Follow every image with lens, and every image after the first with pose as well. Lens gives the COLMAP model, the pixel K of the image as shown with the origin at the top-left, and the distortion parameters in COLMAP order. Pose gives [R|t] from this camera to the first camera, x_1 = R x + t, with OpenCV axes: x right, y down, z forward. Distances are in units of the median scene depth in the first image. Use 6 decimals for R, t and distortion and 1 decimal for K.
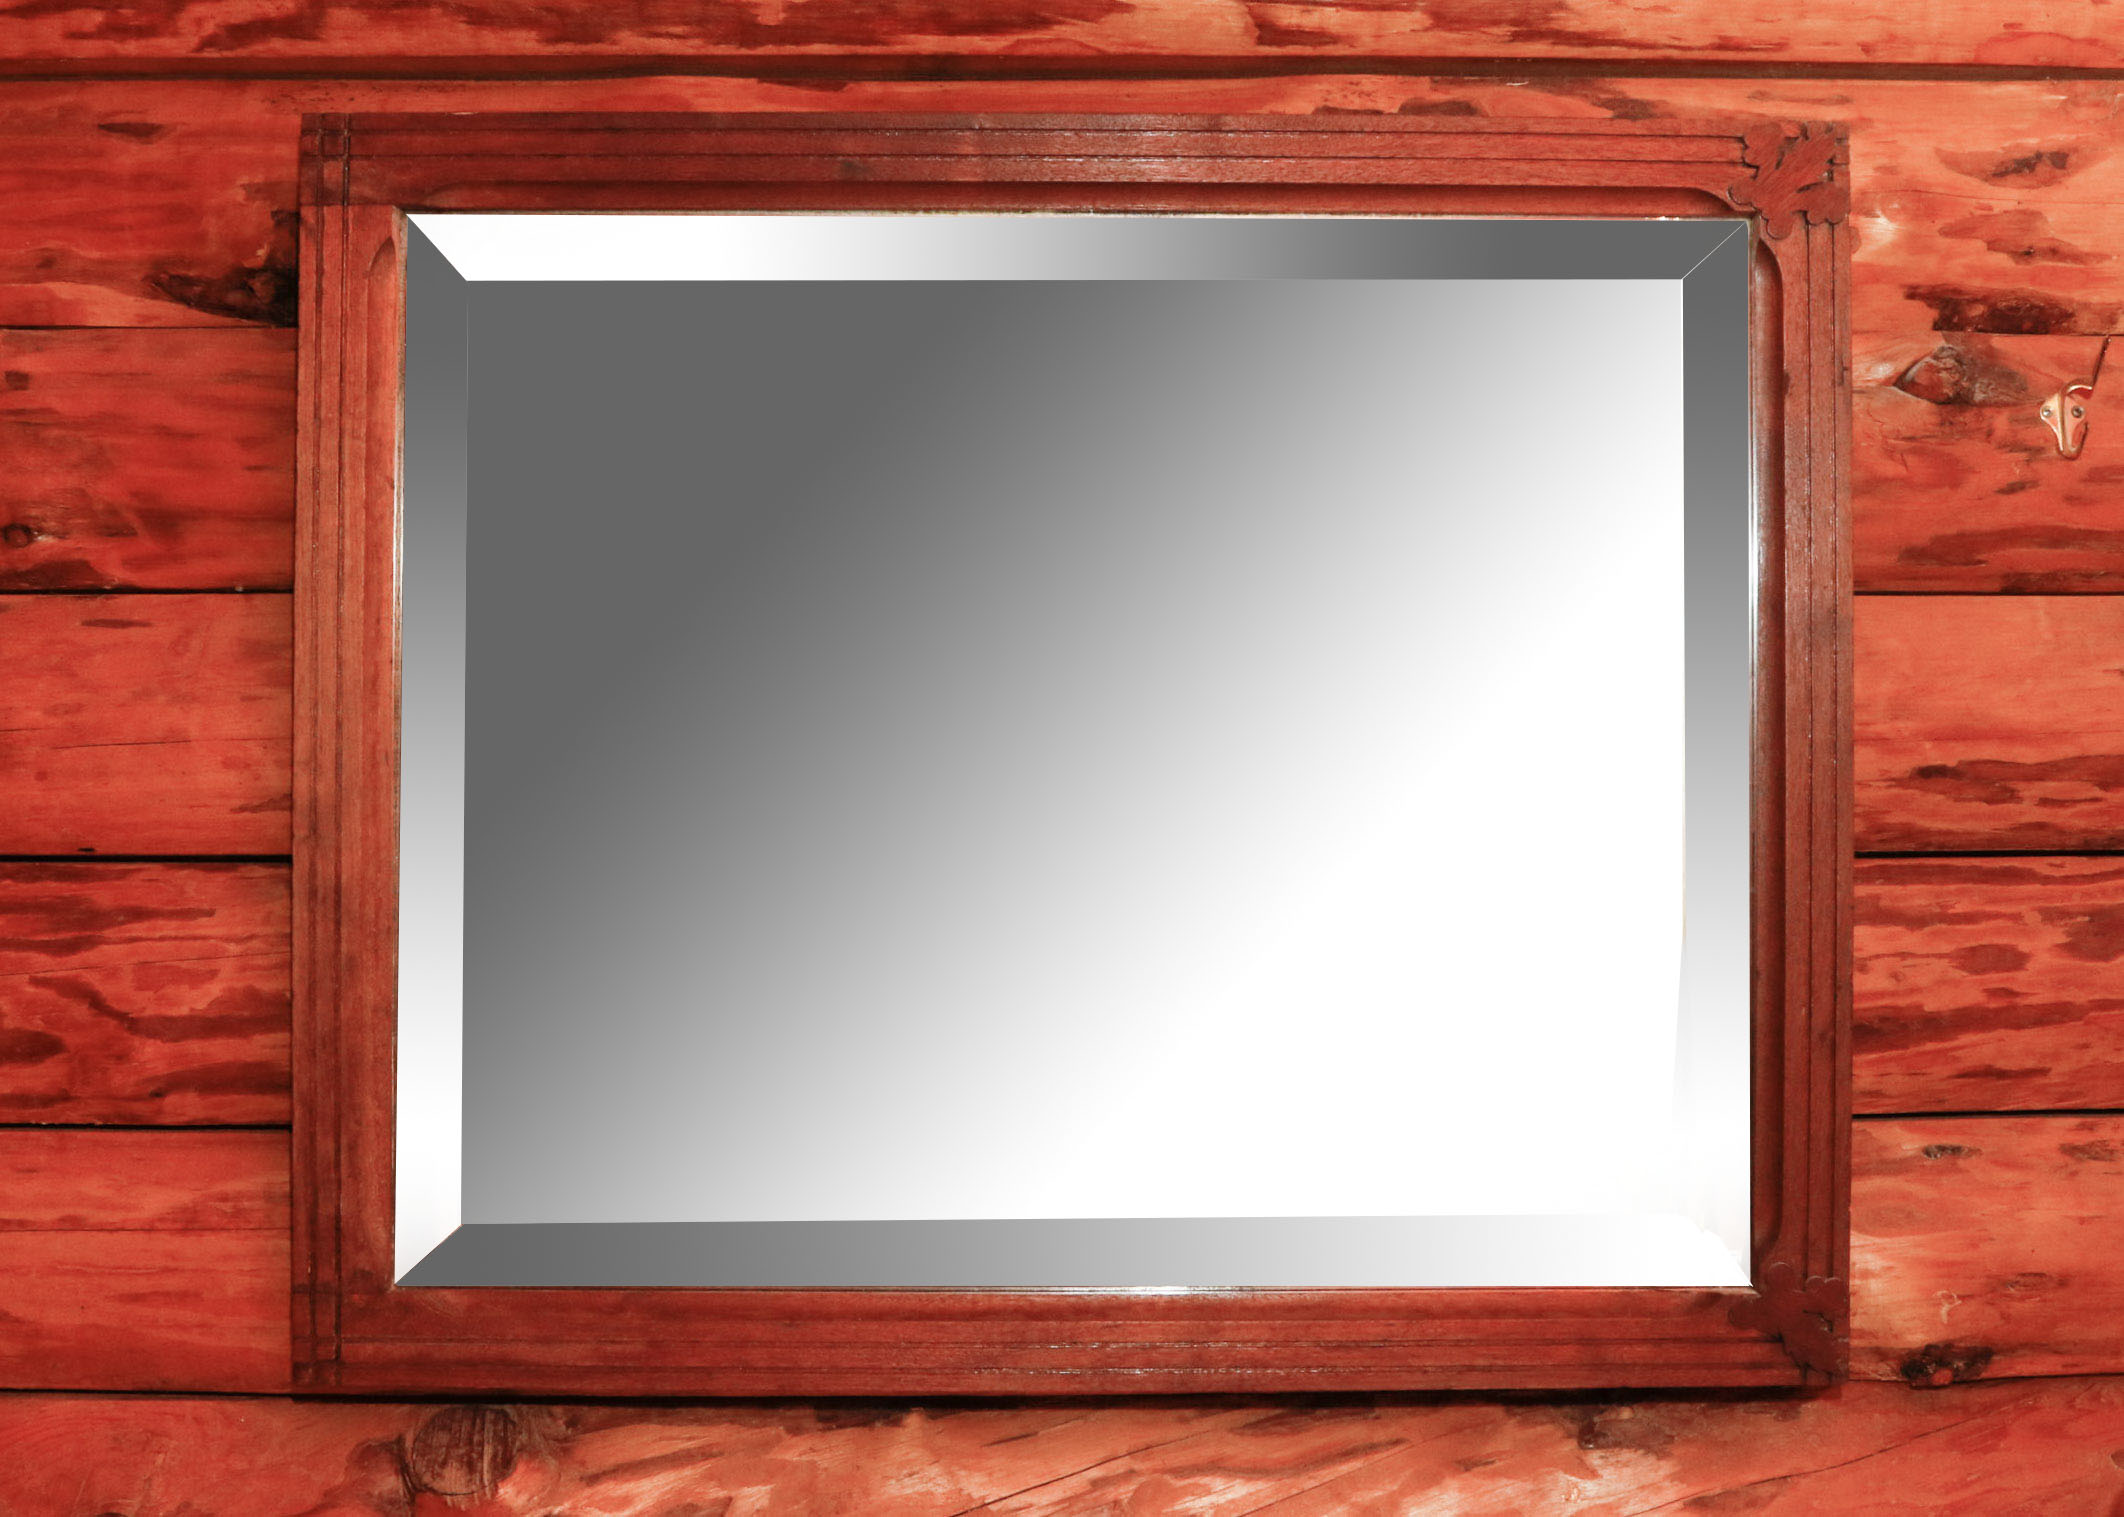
lens RADIAL K [[2524.1, 0, 1062.0], [0, 2524.1, 758.5], [0, 0, 1]] dist [-0.129252, 0.009514]
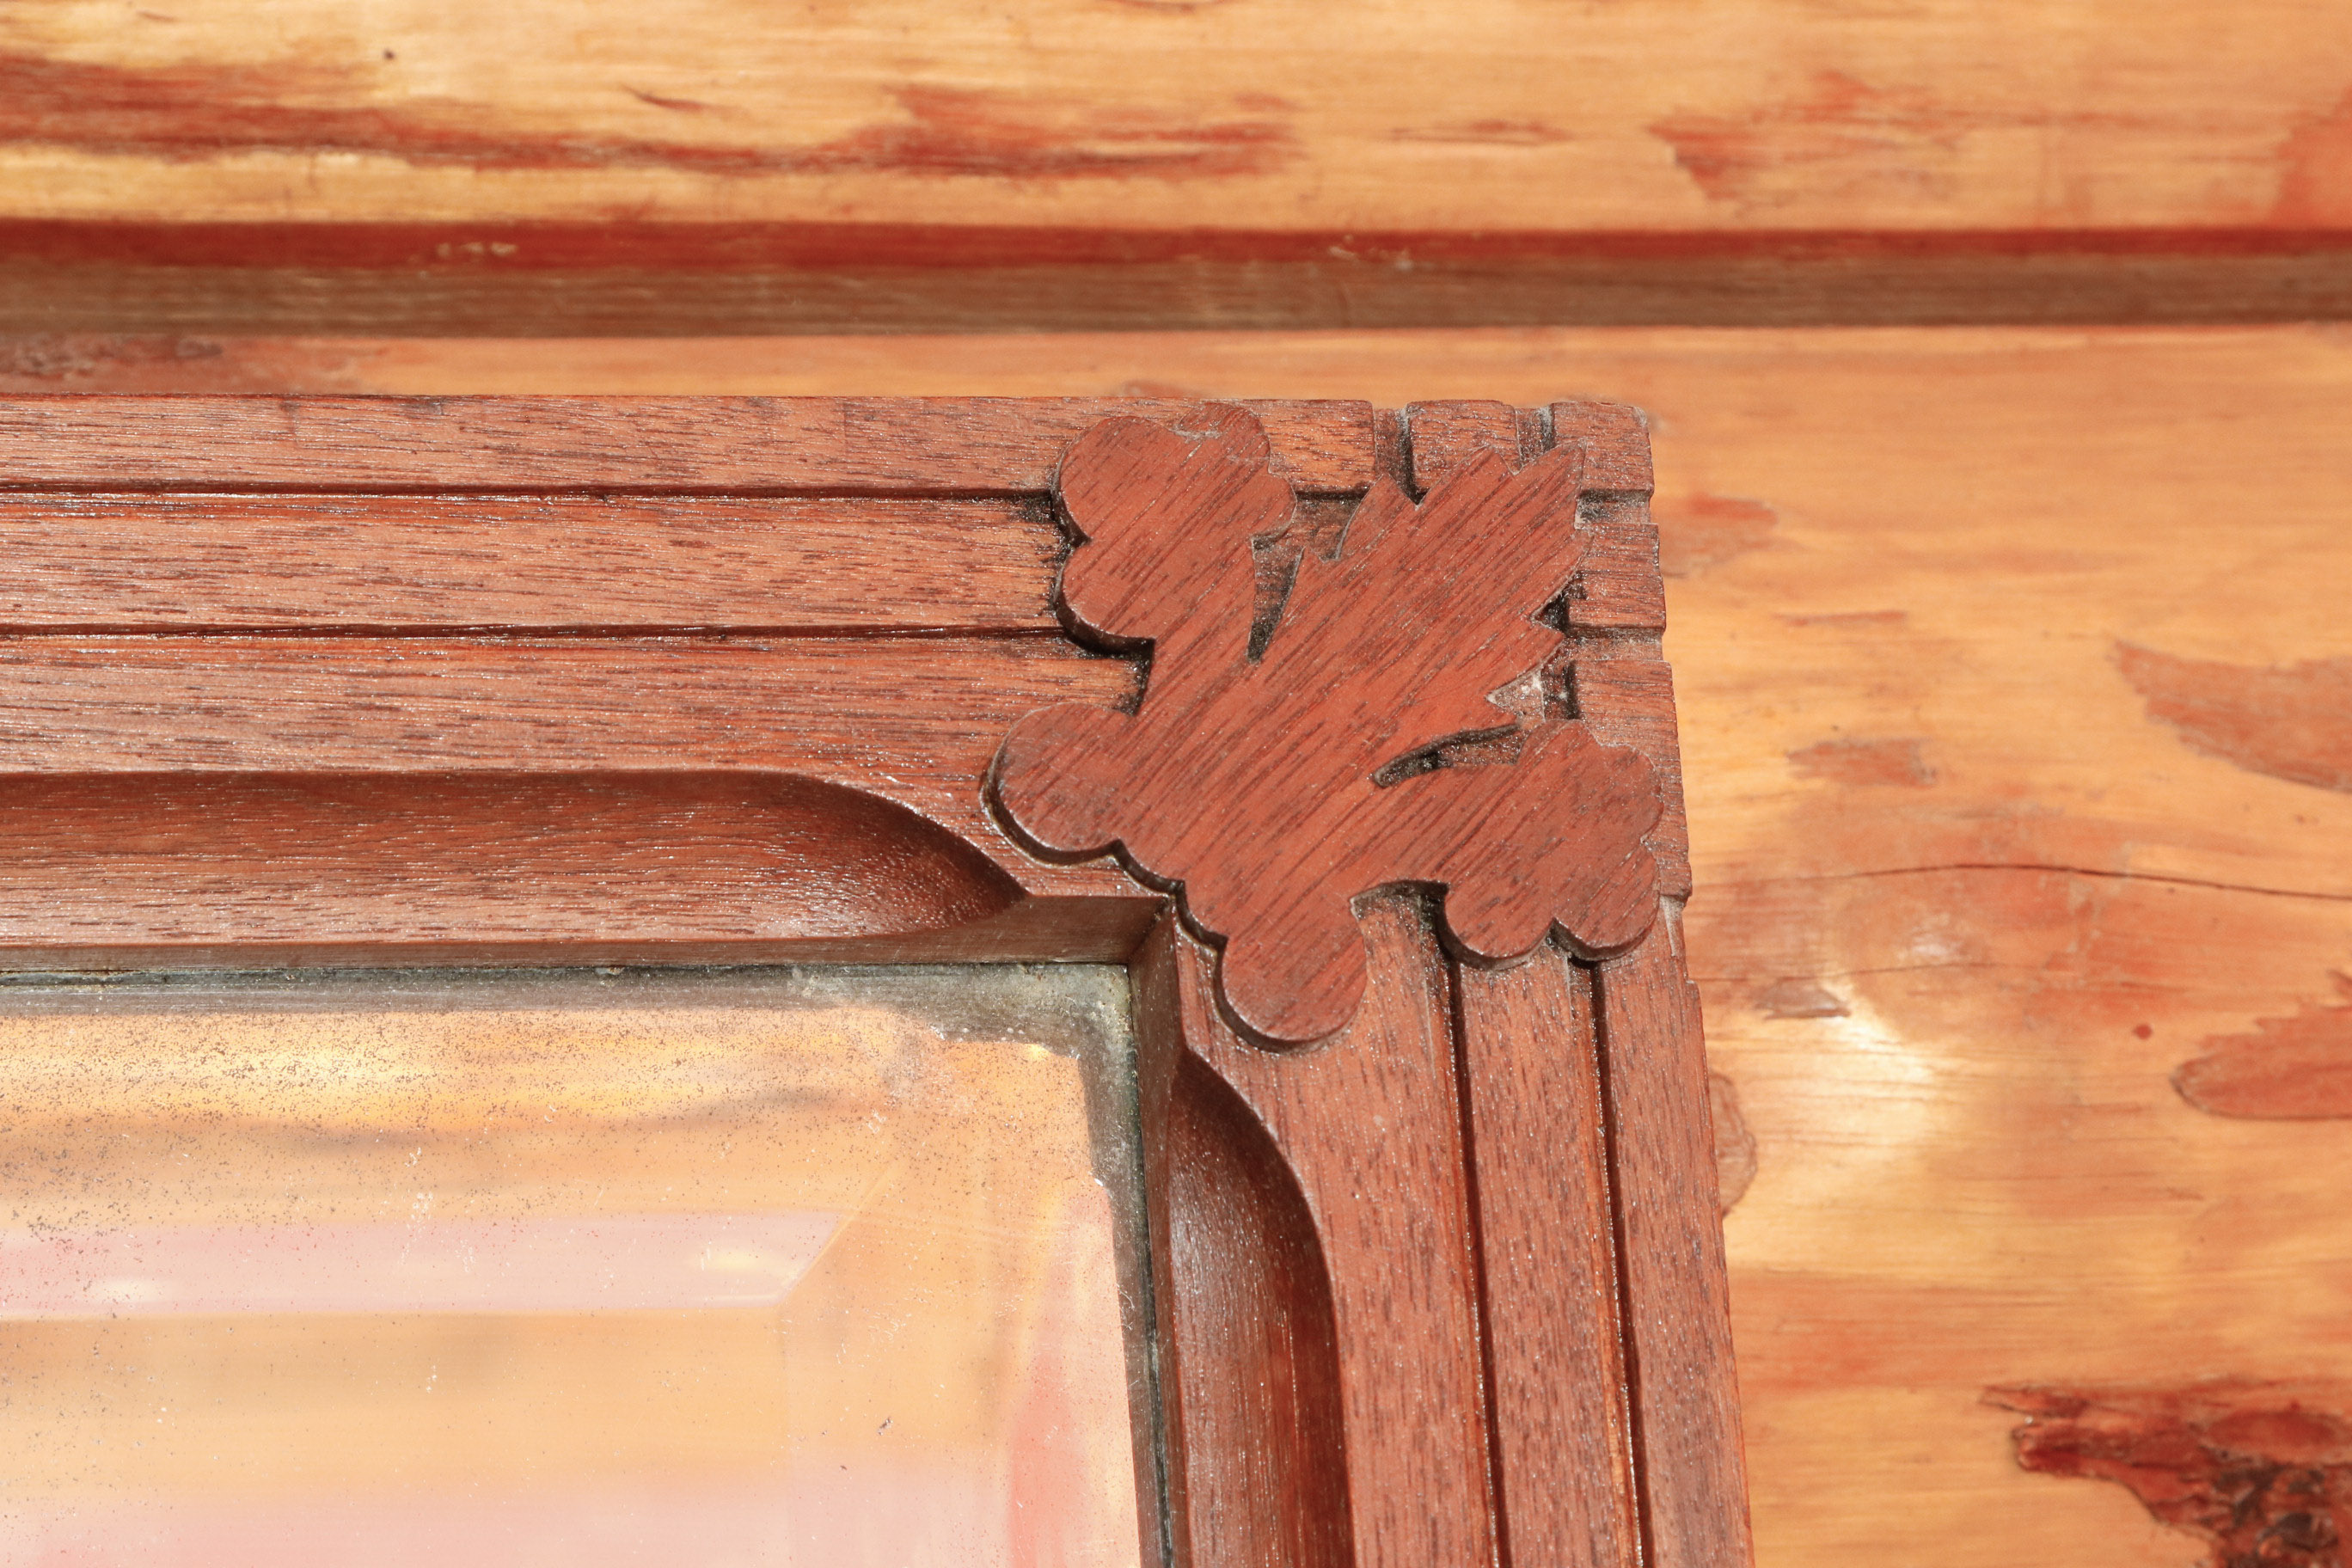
lens RADIAL K [[11357.0, 0, 1176.0], [0, 11357.0, 784.0], [0, 0, 1]] dist [0.414815, 6.746951]
pose [[0.965930, -0.001080, 0.258802, 0.078536], [0.077377, 0.955457, -0.284808, -0.004427], [-0.246967, 0.295130, 0.922987, 0.274785]]
